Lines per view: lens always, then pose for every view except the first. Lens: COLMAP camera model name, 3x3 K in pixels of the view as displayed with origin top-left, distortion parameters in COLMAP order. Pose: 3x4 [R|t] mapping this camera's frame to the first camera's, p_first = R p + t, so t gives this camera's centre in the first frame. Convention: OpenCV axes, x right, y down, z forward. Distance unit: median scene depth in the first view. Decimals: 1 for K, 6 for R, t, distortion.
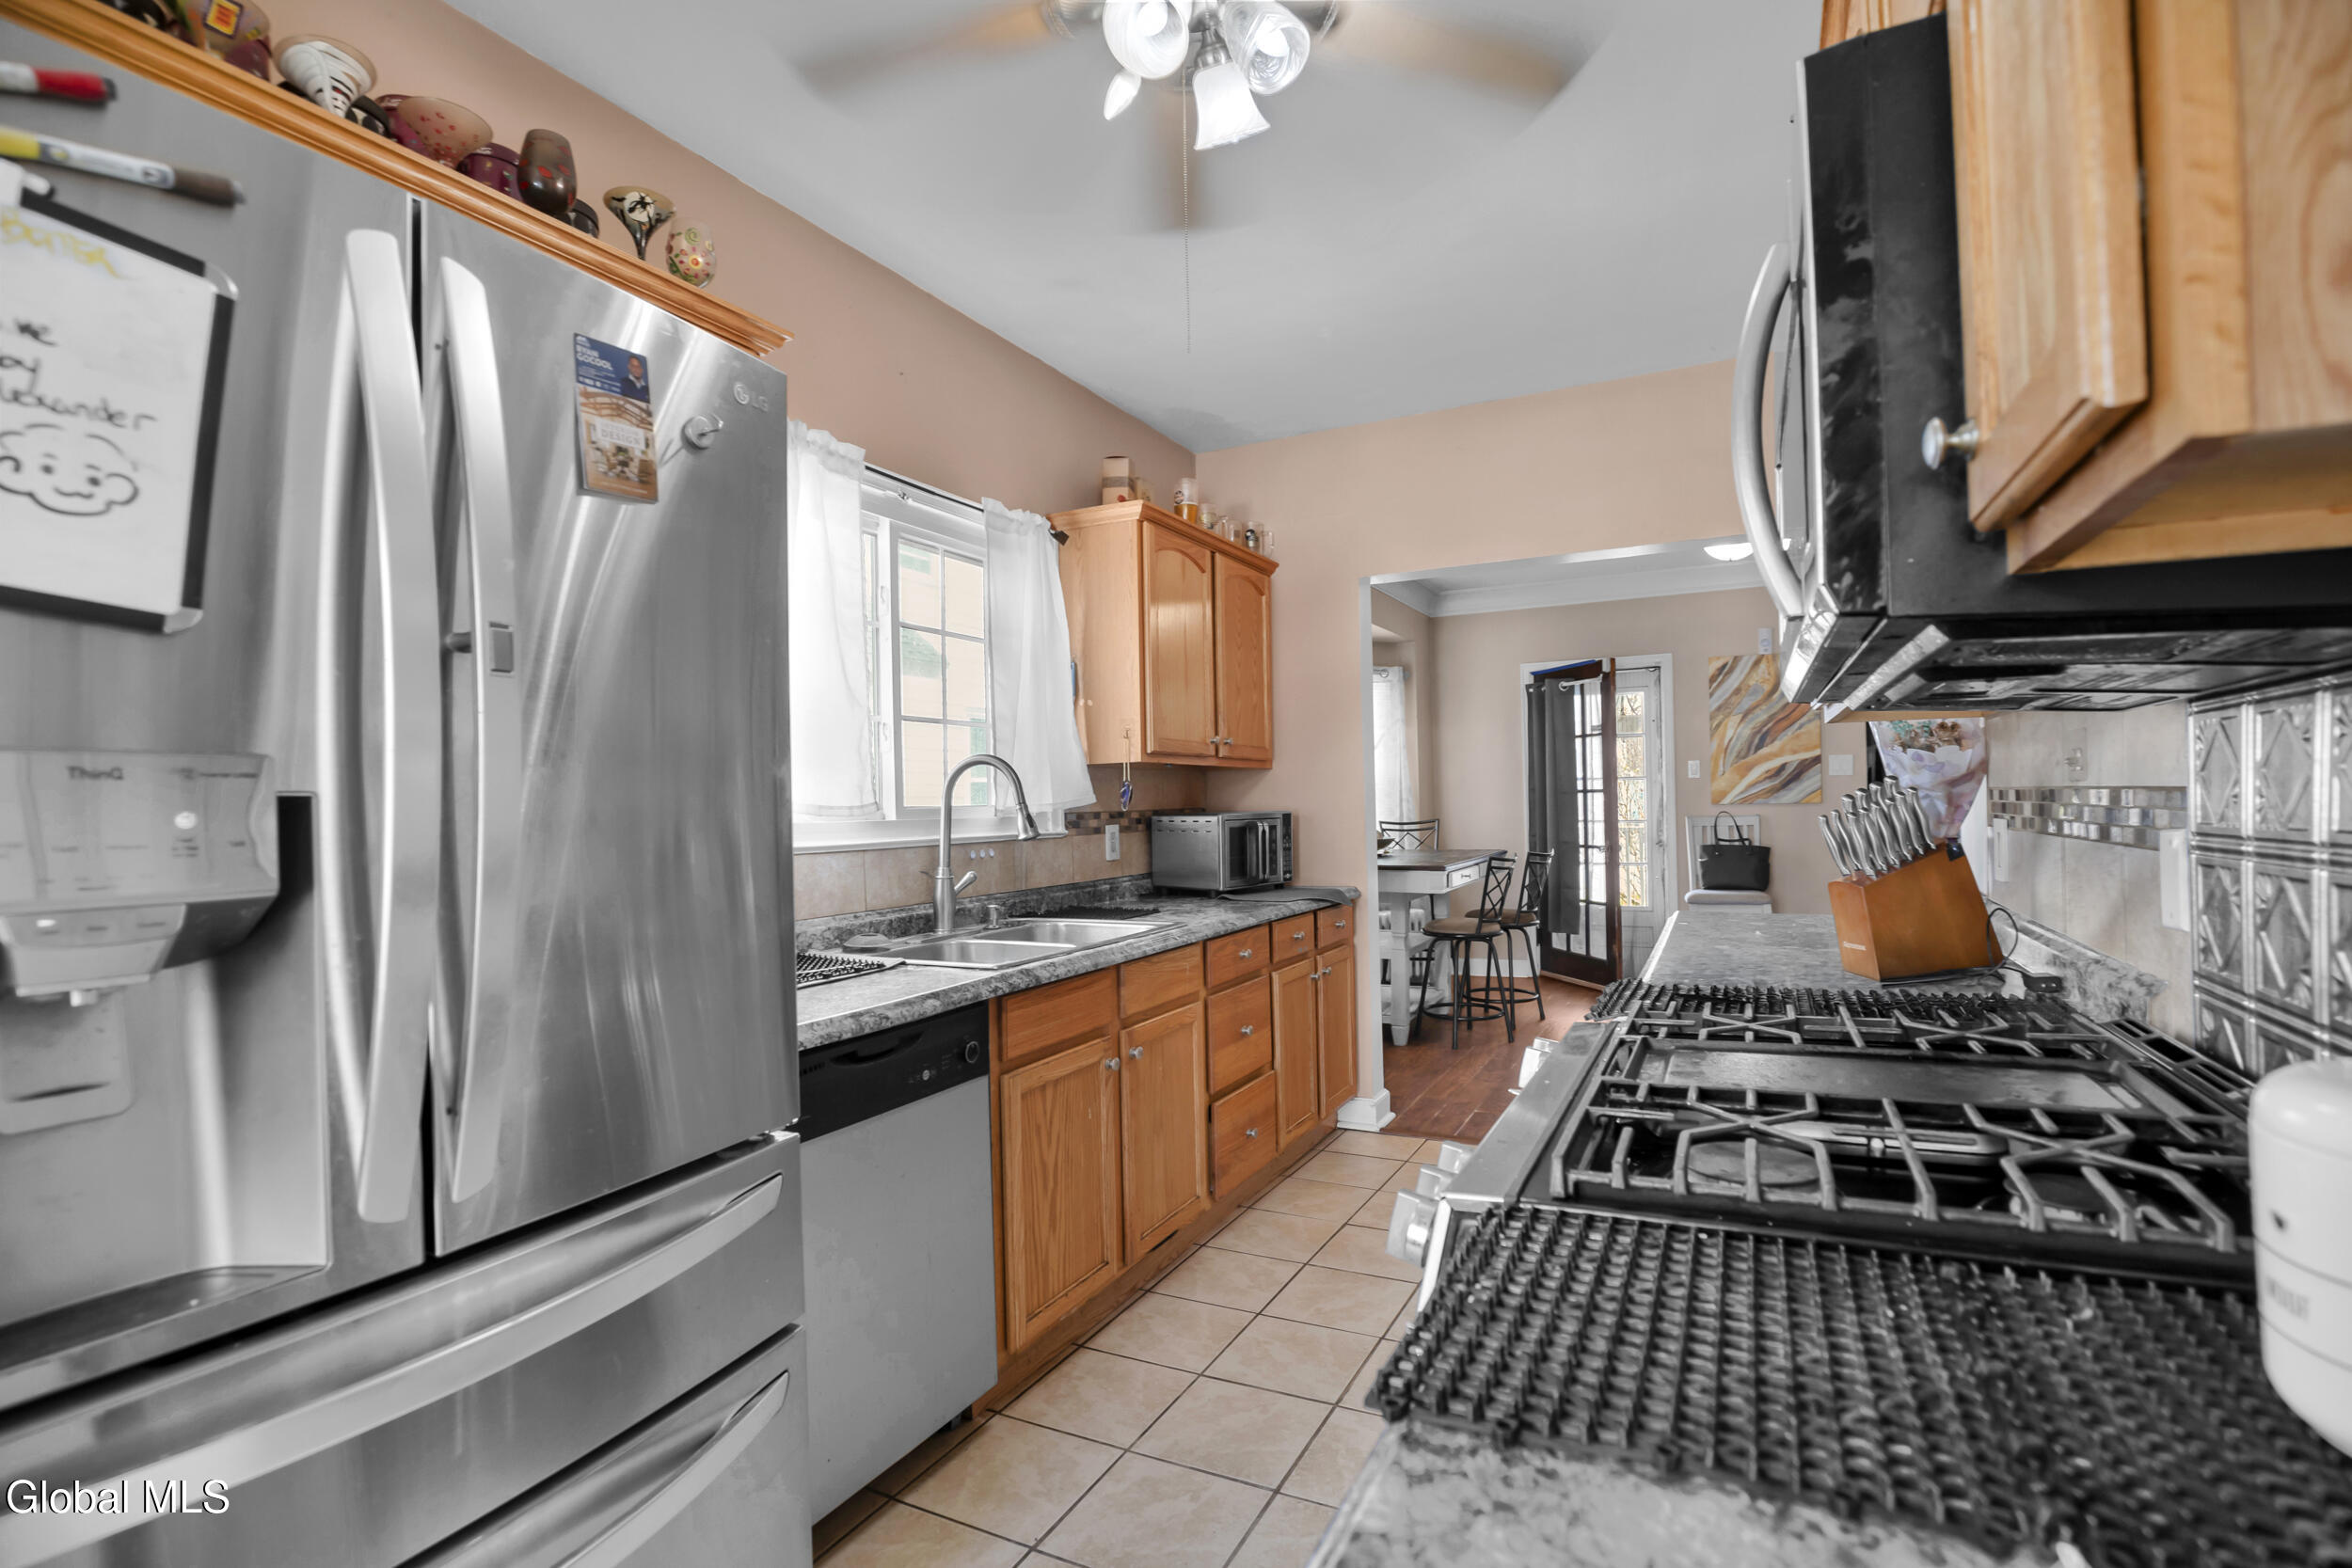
lens RADIAL K [[1112.7, 0, 1179.1], [0, 1112.7, 798.3], [0, 0, 1]] dist [-0.033572, 0.000043]
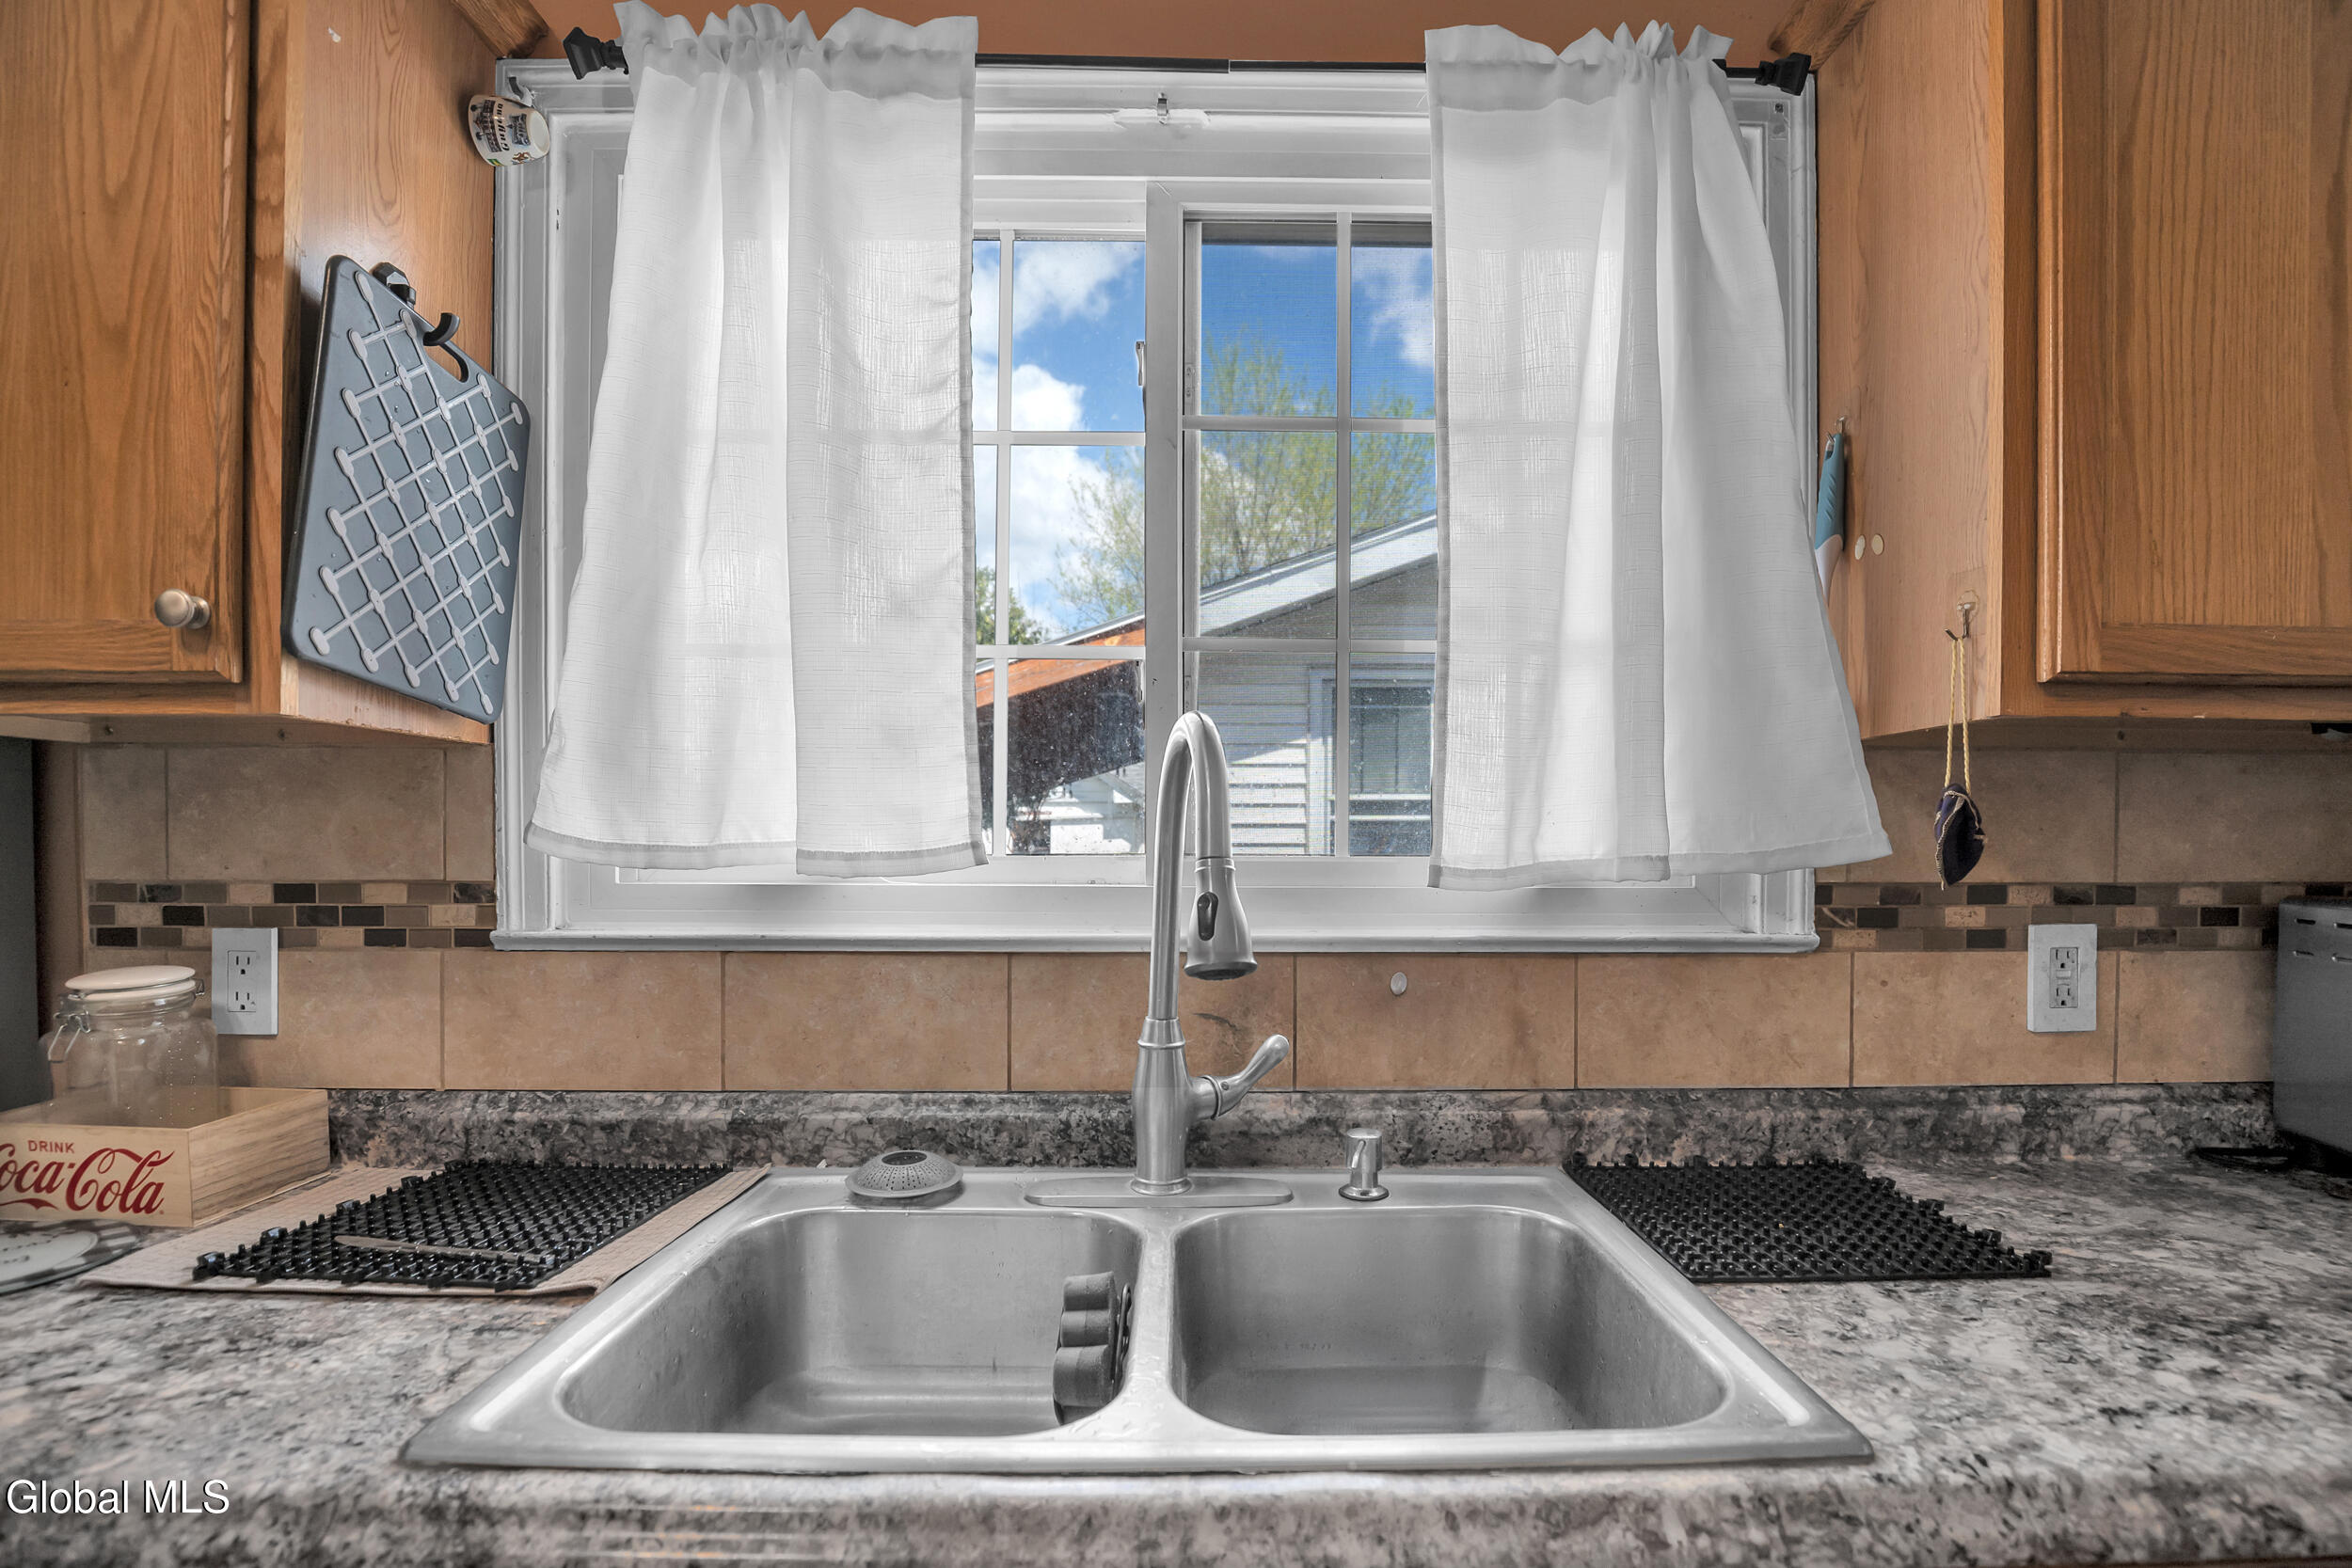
lens RADIAL K [[1112.7, 0, 1211.6], [0, 1112.7, 871.1], [0, 0, 1]] dist [-0.033572, 0.000043]
pose [[0.476902, 0.040494, -0.878023, 0.106423], [-0.006468, 0.999073, 0.042564, -0.003929], [0.878933, -0.014620, 0.476722, 0.663510]]
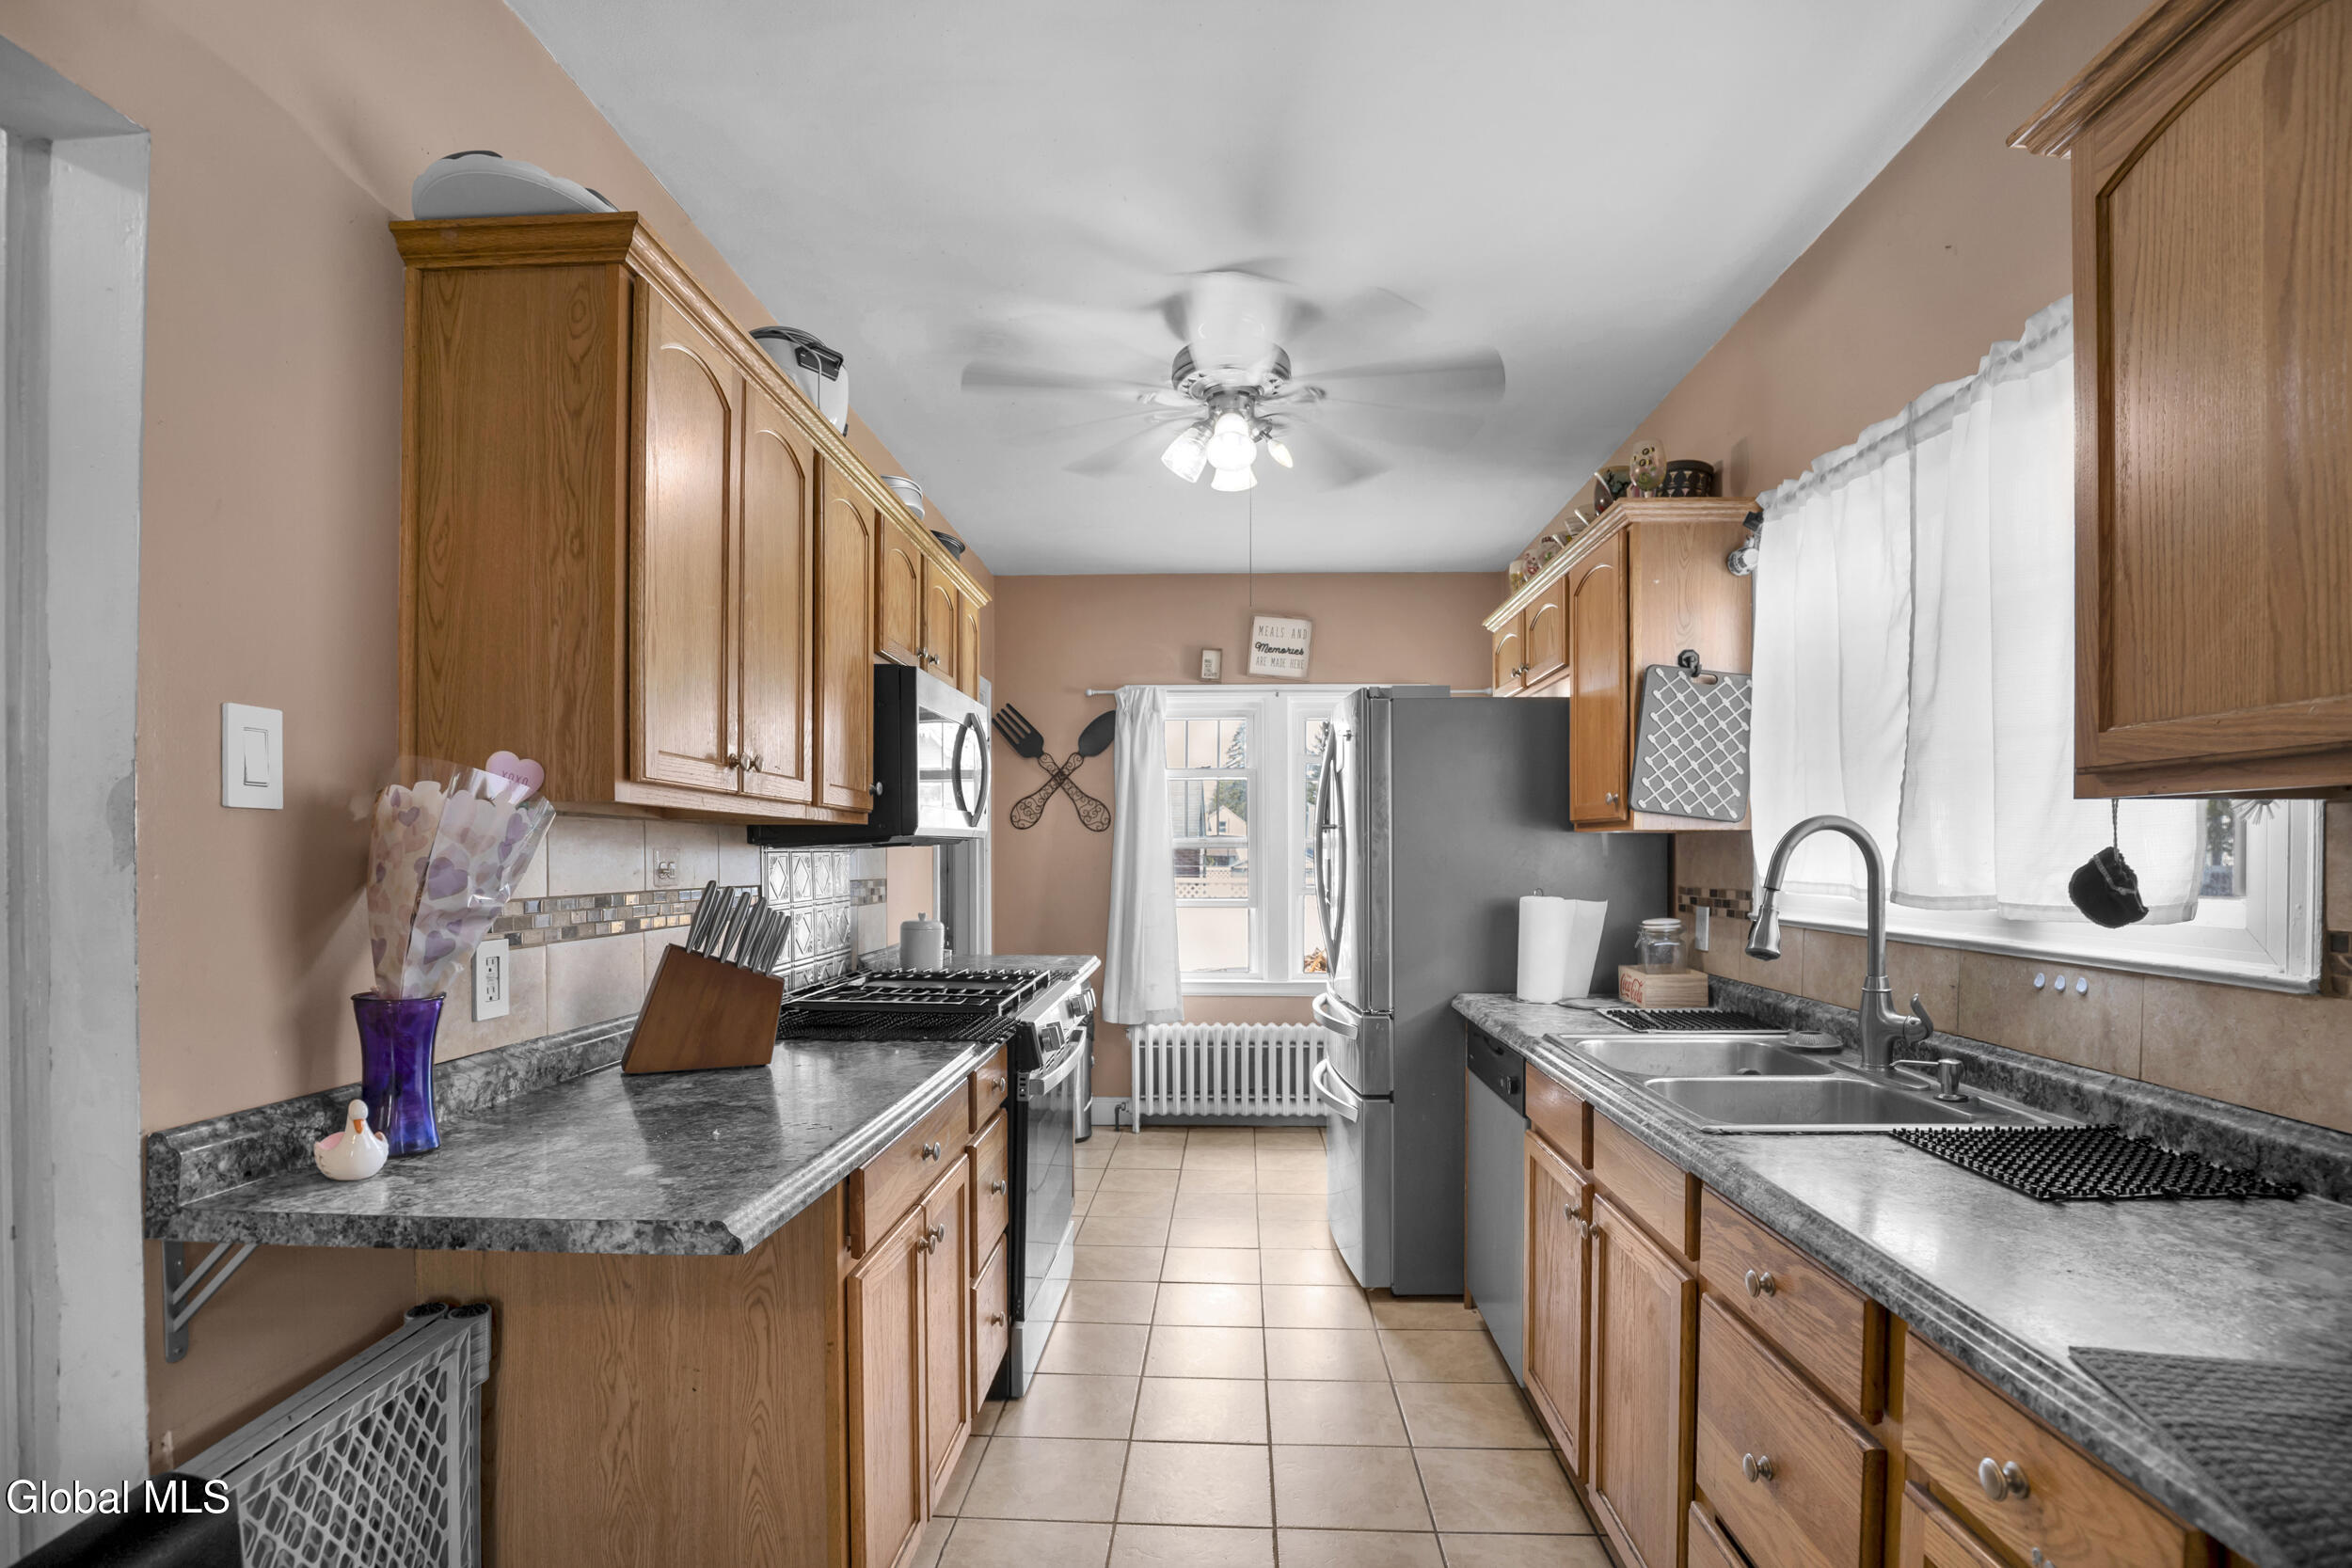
lens RADIAL K [[1112.7, 0, 1173.8], [0, 1112.7, 858.3], [0, 0, 1]] dist [-0.033572, 0.000043]
pose [[-0.907907, 0.018640, -0.418756, 0.378911], [0.017215, 0.999826, 0.007182, -0.019260], [0.418817, -0.000688, -0.908070, 1.144785]]
